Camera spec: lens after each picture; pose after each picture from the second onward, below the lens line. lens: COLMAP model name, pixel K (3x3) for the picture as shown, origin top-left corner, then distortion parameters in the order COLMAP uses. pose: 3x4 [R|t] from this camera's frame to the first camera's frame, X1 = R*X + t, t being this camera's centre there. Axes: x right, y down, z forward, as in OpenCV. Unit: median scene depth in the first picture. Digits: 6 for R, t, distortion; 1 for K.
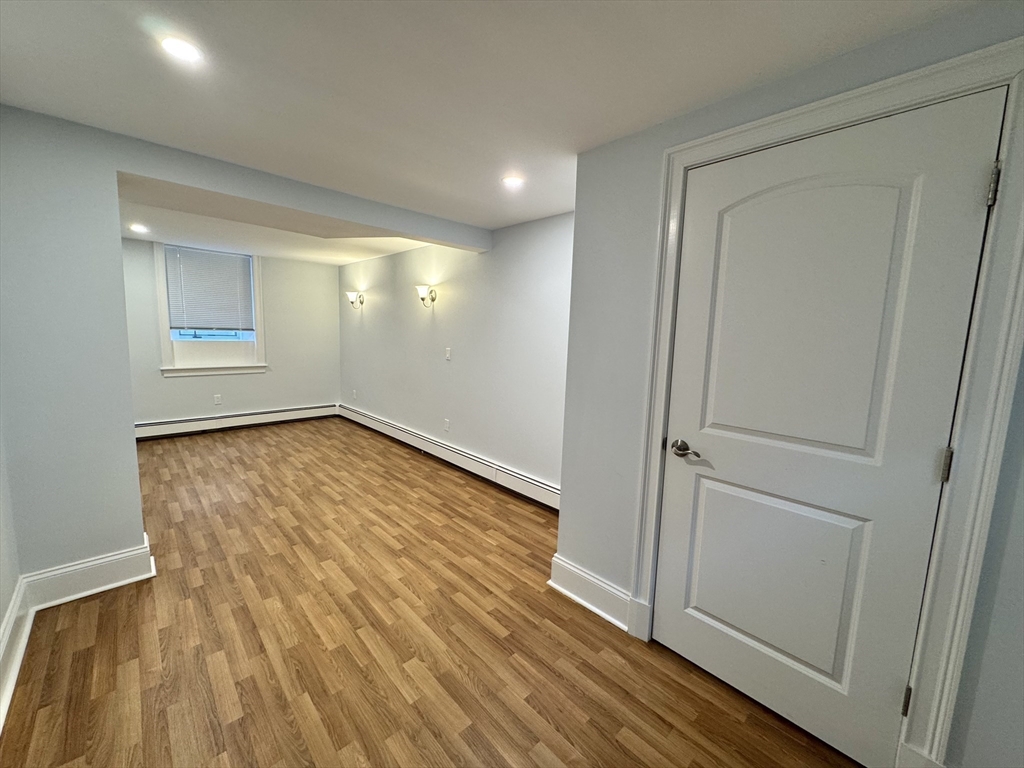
lens RADIAL K [[407.8, 0, 516.5], [0, 407.8, 386.2], [0, 0, 1]] dist [-0.002131, 0.001105]
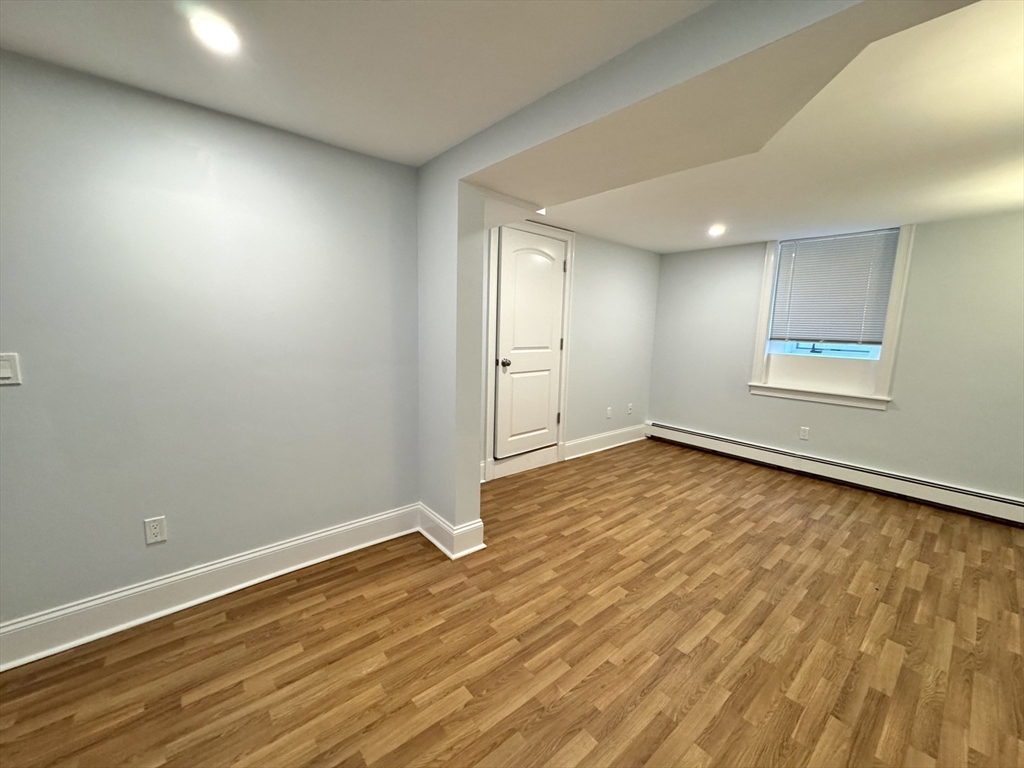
lens RADIAL K [[407.8, 0, 509.8], [0, 407.8, 385.0], [0, 0, 1]] dist [-0.002131, 0.001105]
pose [[-0.068153, 0.109648, -0.991631, 0.071996], [-0.162305, 0.979483, 0.119460, -0.087419], [0.984384, 0.169088, -0.048958, 0.739045]]
